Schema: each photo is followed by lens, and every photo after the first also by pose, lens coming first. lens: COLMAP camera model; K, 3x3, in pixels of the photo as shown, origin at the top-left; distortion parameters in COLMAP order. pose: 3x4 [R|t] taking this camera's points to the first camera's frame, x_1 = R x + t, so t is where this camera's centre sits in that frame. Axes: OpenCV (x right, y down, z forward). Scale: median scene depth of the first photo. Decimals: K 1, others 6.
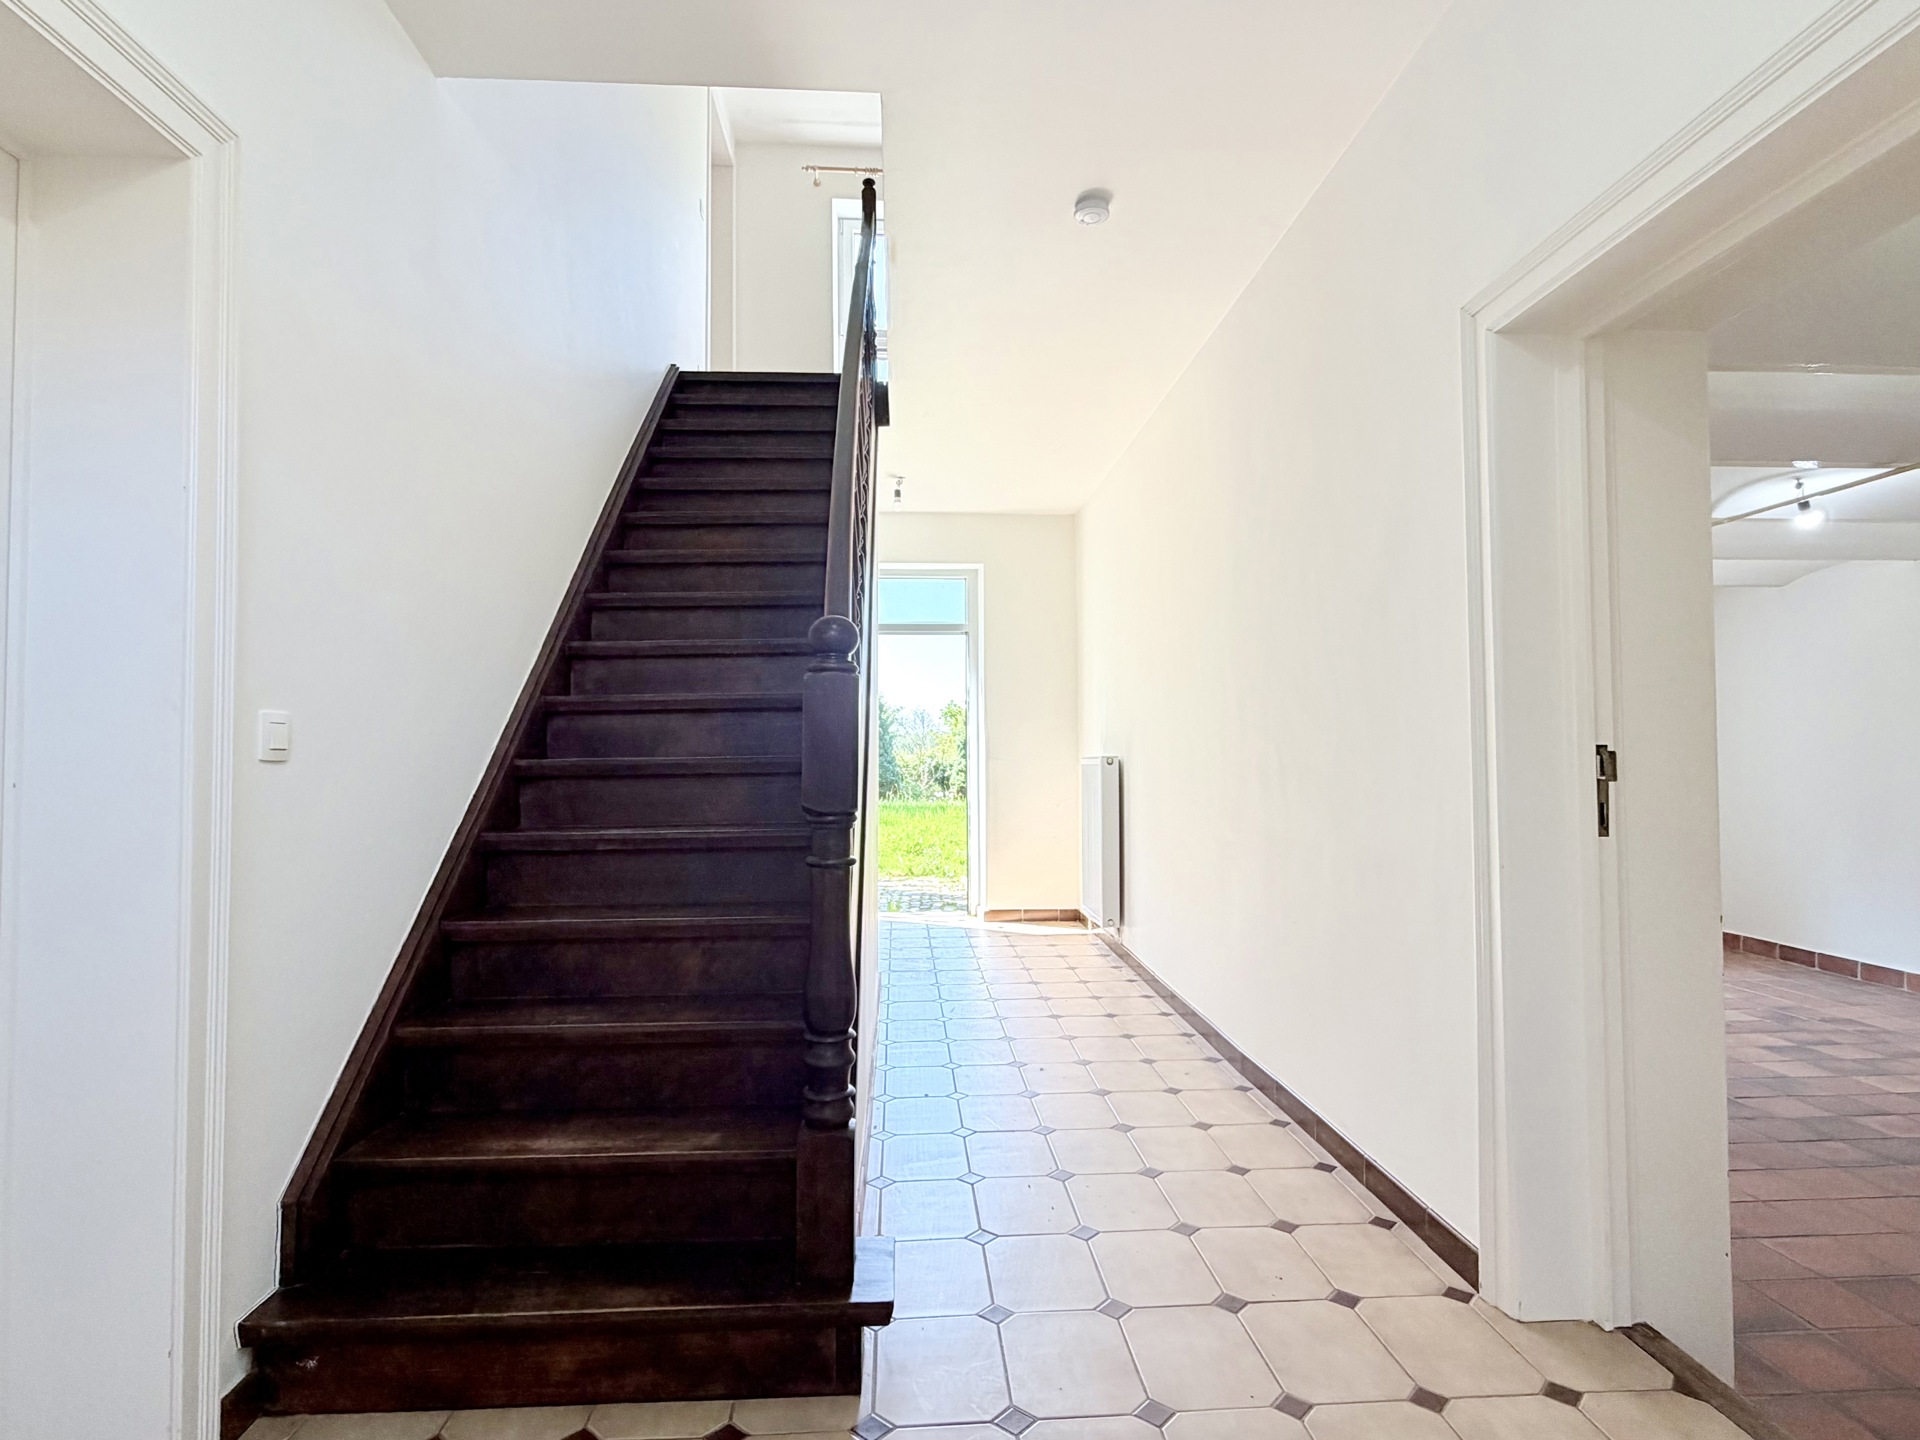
lens RADIAL K [[1009.0, 0, 960.0], [0, 1009.0, 720.0], [0, 0, 1]] dist [-0.000450, -0.000114]
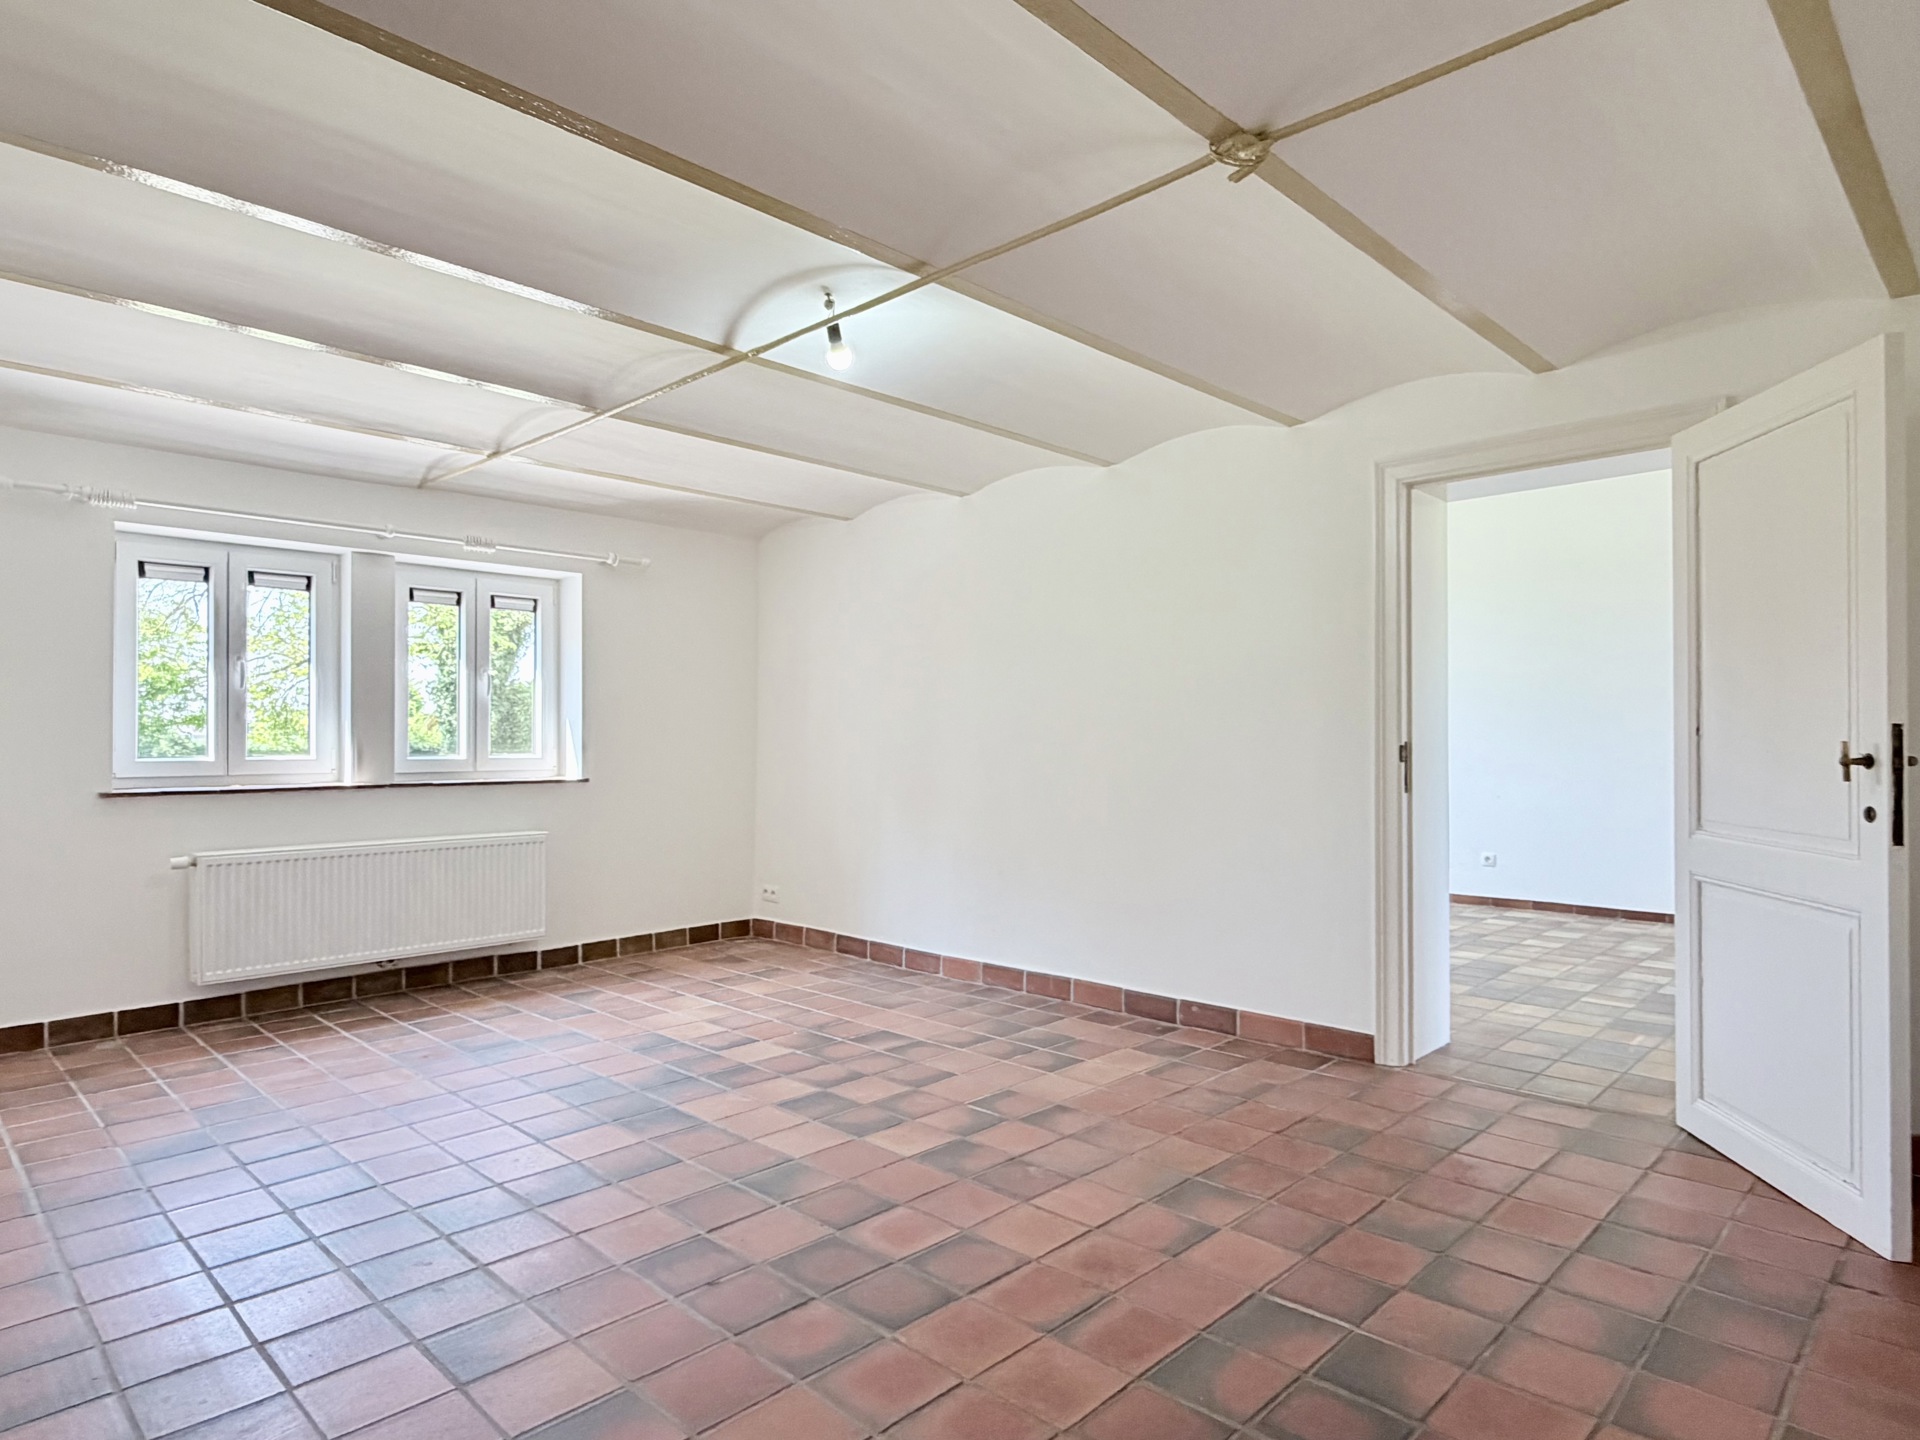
lens RADIAL K [[1102.1, 0, 960.0], [0, 1102.1, 720.0], [0, 0, 1]] dist [0.002399, -0.001046]
pose [[0.738111, 0.012956, 0.674555, 0.347097], [-0.026069, 0.999617, 0.009326, 0.039929], [-0.674175, -0.024468, 0.738166, 0.330910]]
